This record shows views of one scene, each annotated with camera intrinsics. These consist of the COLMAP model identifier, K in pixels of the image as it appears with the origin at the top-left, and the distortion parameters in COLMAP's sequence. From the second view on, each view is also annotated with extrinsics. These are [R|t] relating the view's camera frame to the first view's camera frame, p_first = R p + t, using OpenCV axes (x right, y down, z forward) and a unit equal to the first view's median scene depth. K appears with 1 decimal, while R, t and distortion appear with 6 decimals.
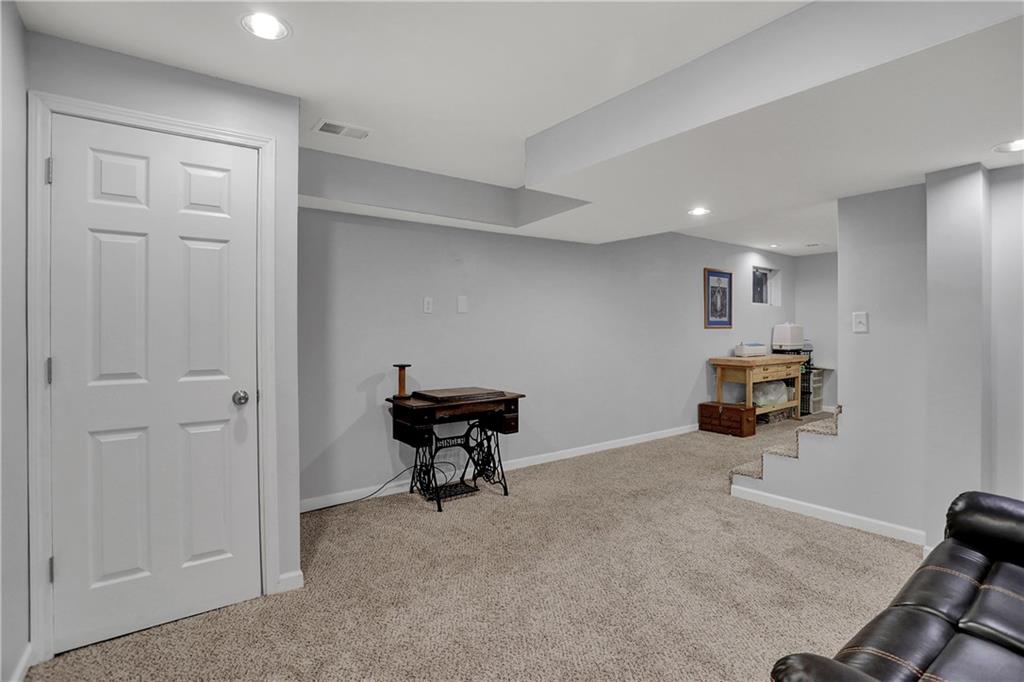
lens RADIAL K [[501.4, 0, 516.5], [0, 501.4, 338.1], [0, 0, 1]] dist [-0.053332, 0.014060]
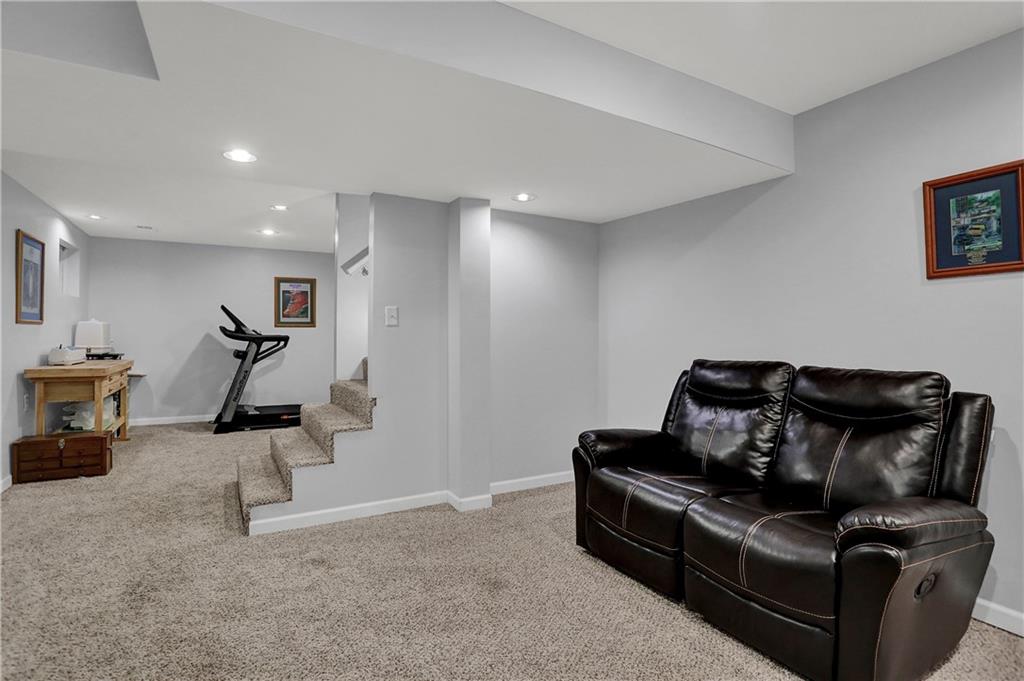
lens RADIAL K [[501.4, 0, 550.0], [0, 501.4, 334.0], [0, 0, 1]] dist [-0.053332, 0.014060]
pose [[0.114374, -0.001256, 0.993437, -0.269325], [0.016315, 0.999867, -0.000614, 0.010154], [-0.993304, 0.016278, 0.114379, 0.438620]]
